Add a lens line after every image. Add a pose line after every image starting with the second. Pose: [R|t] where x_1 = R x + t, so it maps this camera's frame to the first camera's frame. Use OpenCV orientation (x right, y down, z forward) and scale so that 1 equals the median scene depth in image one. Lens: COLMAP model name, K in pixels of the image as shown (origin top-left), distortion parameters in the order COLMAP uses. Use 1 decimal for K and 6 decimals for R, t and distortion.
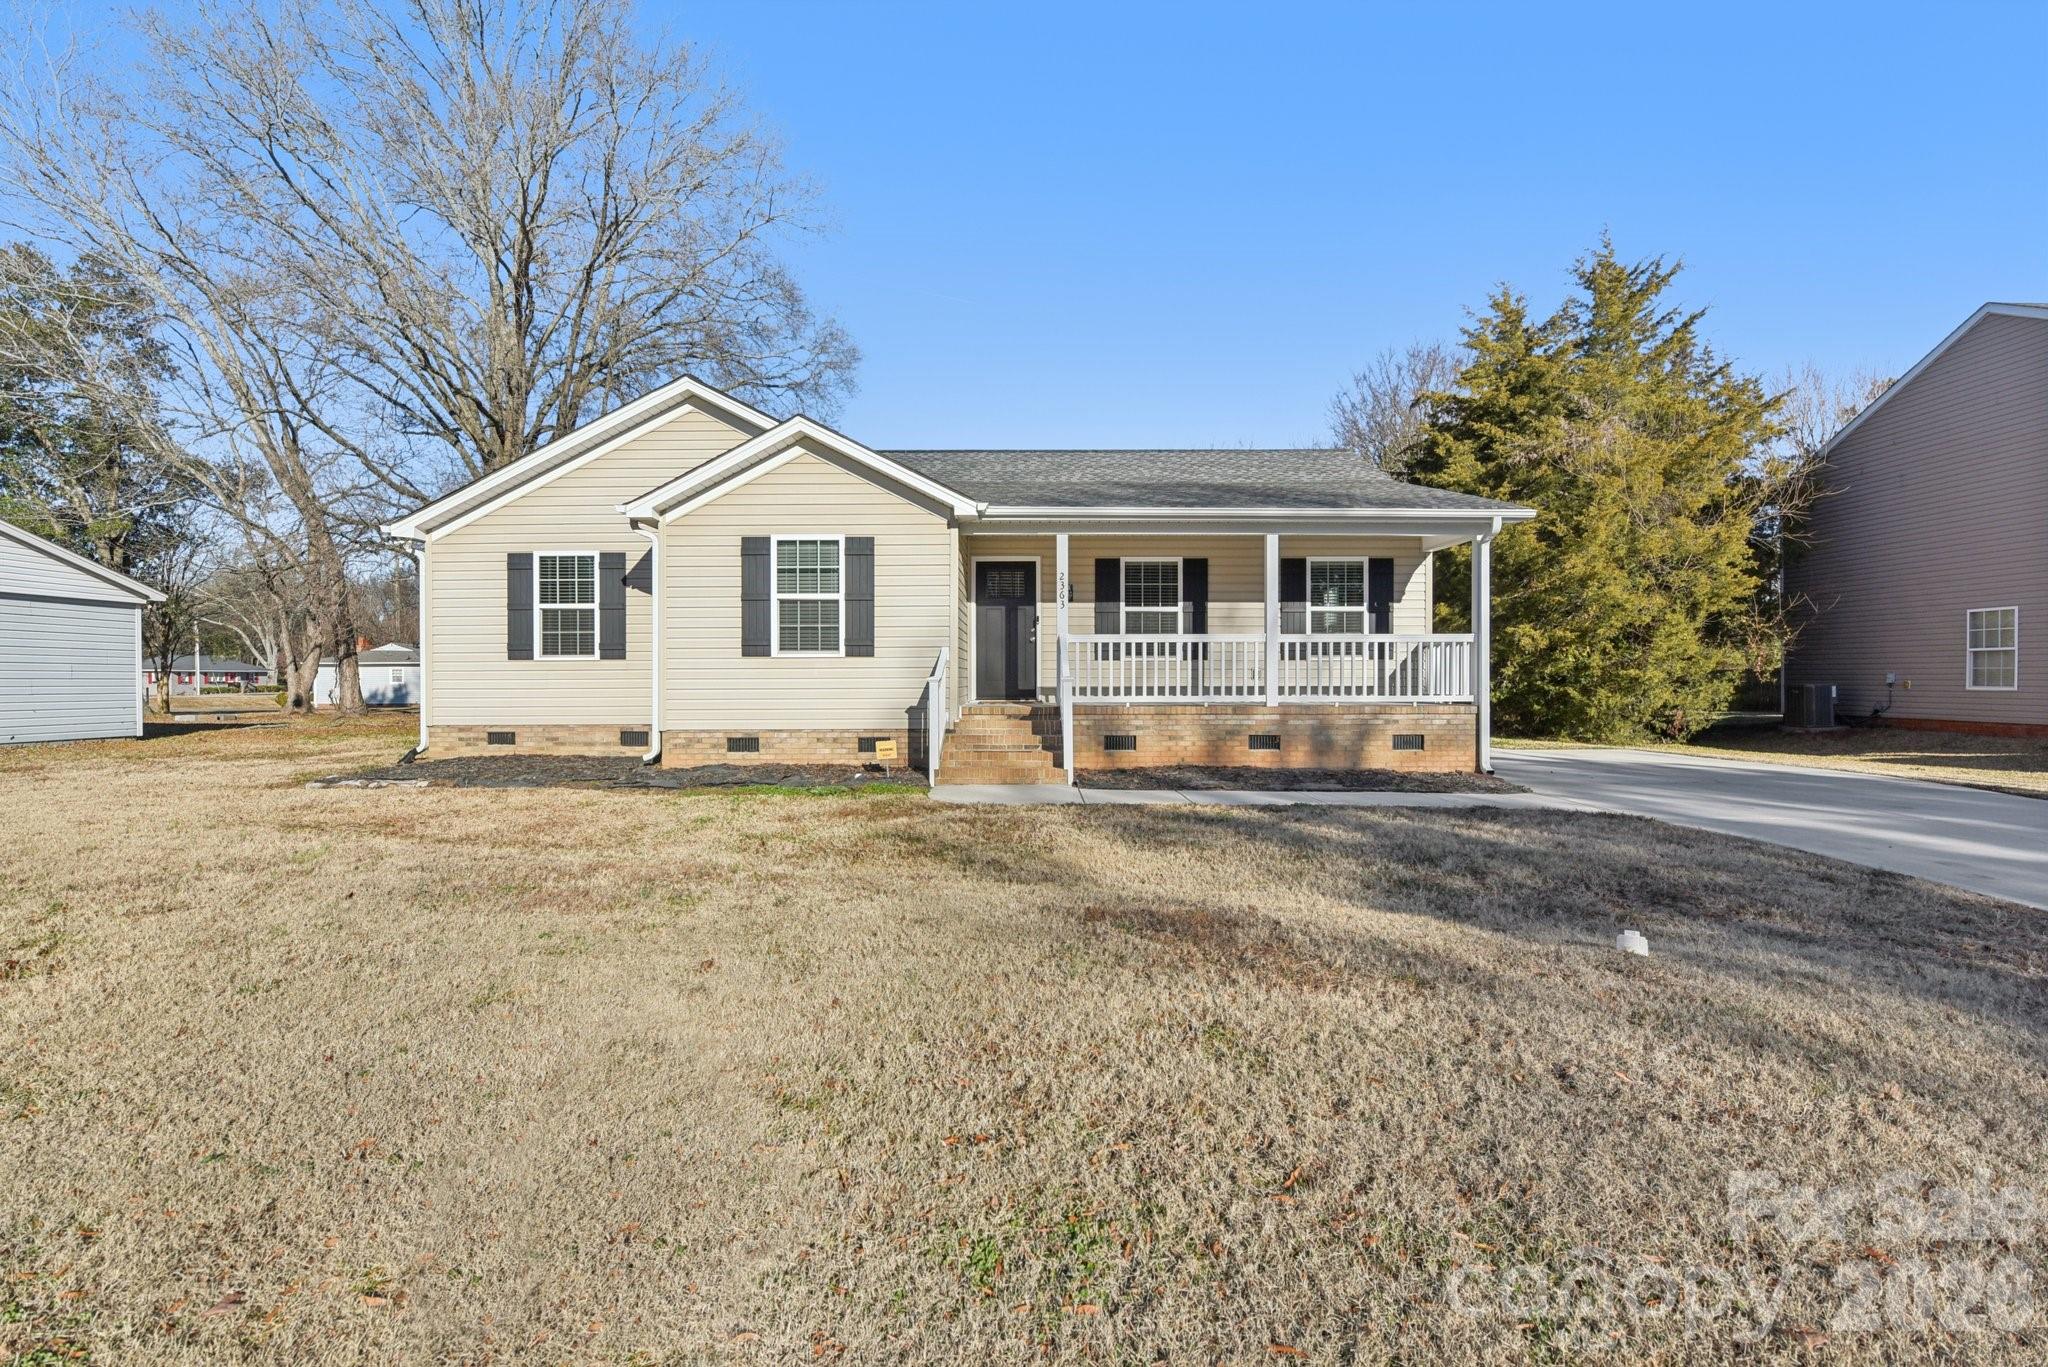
lens RADIAL K [[950.7, 0, 1022.2], [0, 950.7, 685.5], [0, 0, 1]] dist [-0.003670, -0.000505]
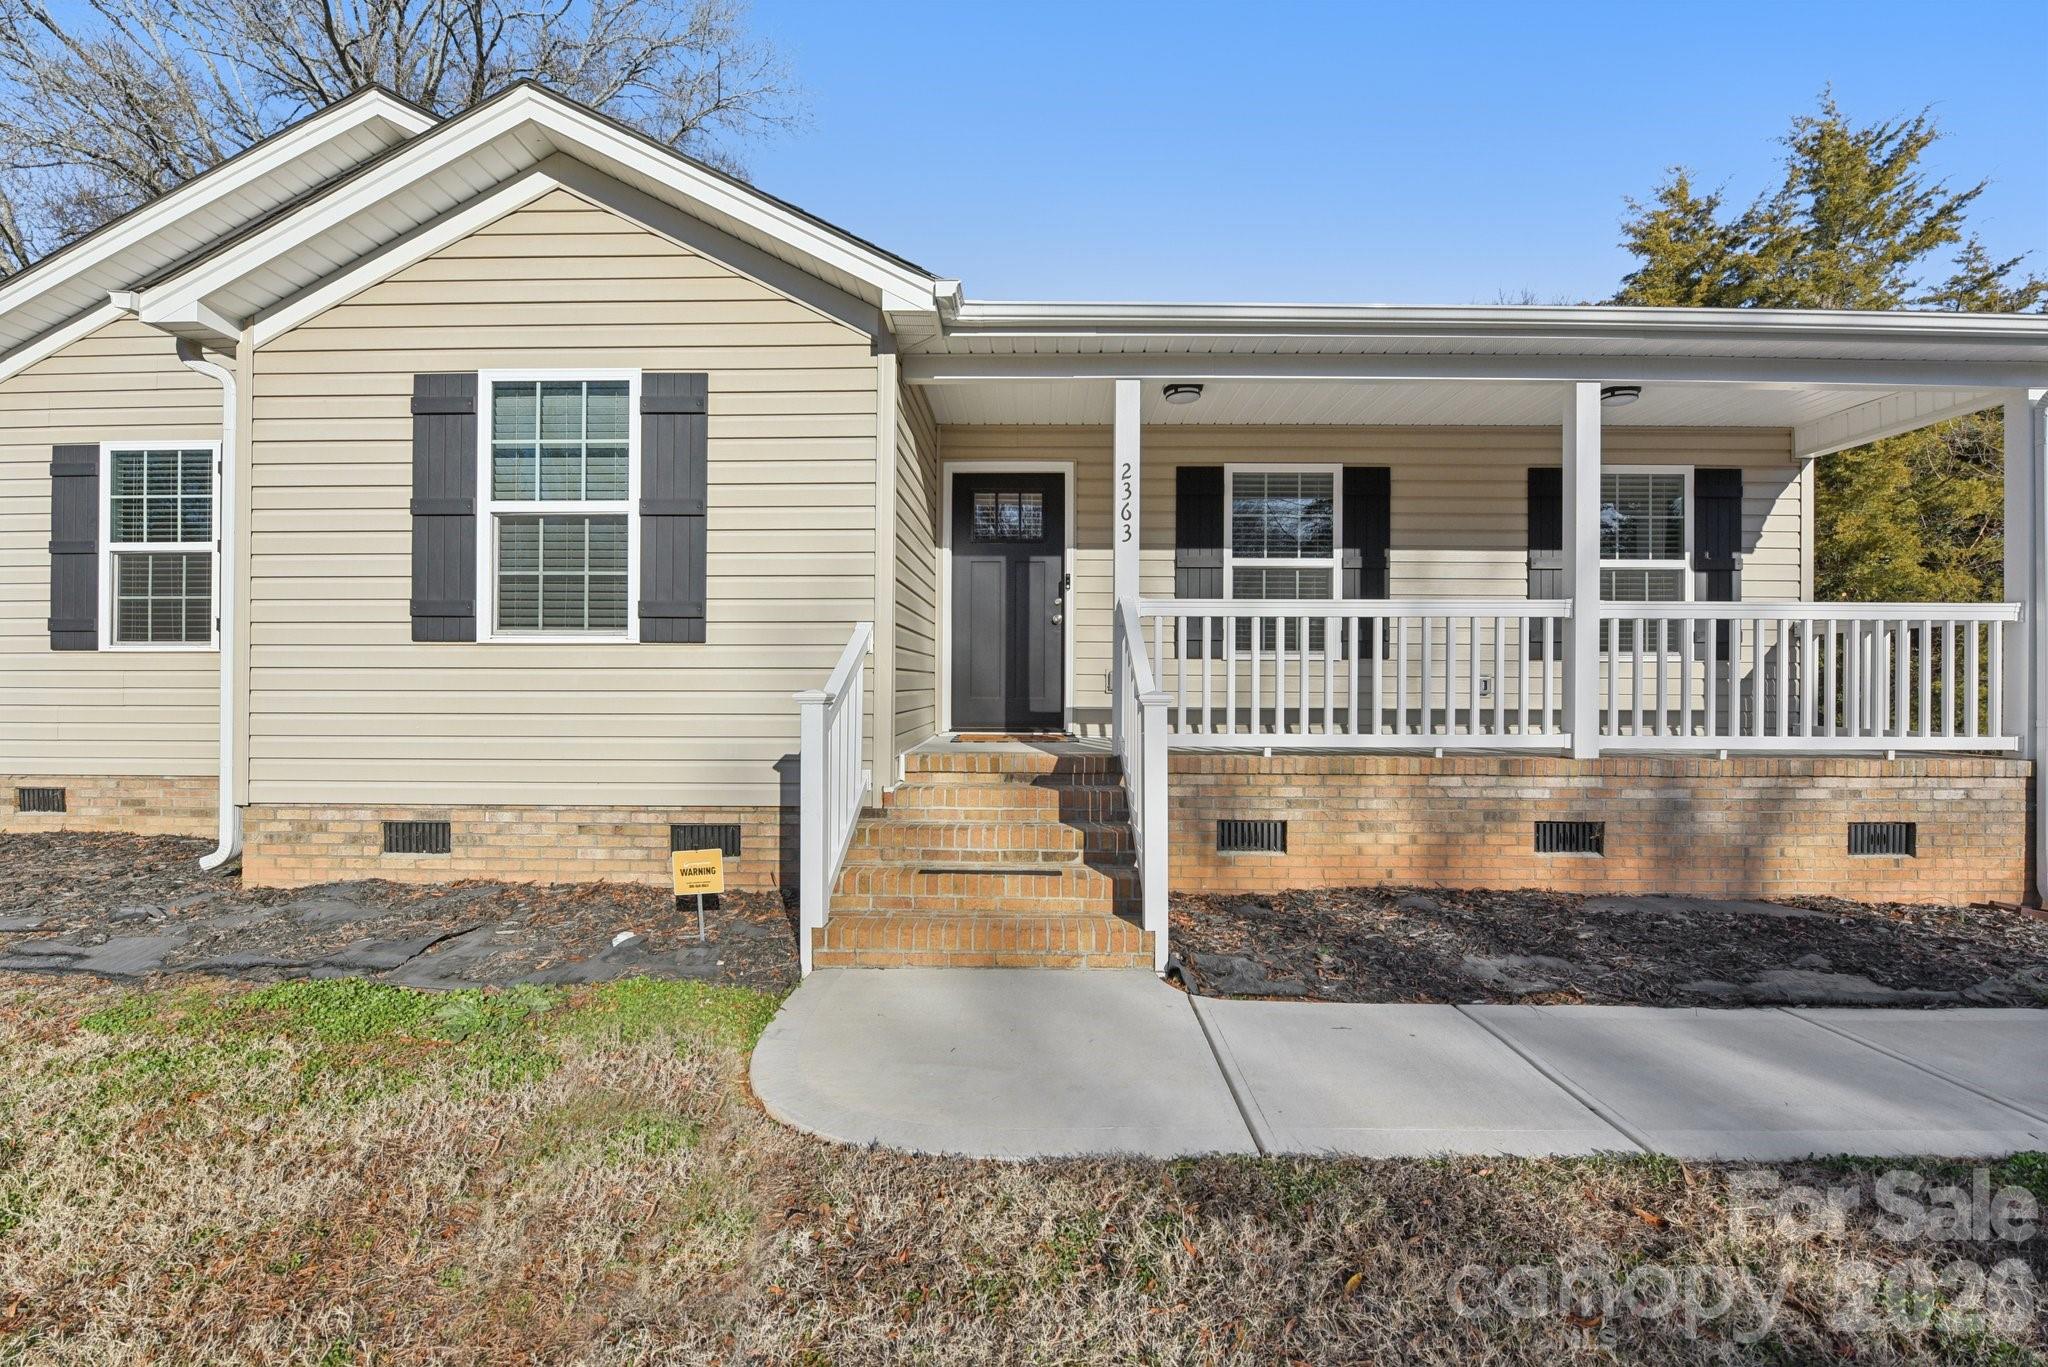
lens RADIAL K [[950.7, 0, 1025.1], [0, 950.7, 689.8], [0, 0, 1]] dist [-0.003670, -0.000505]
pose [[0.999897, 0.006329, -0.012883, -0.000128], [-0.006364, 0.999976, -0.002651, -0.007366], [0.012866, 0.002733, 0.999913, 0.499108]]
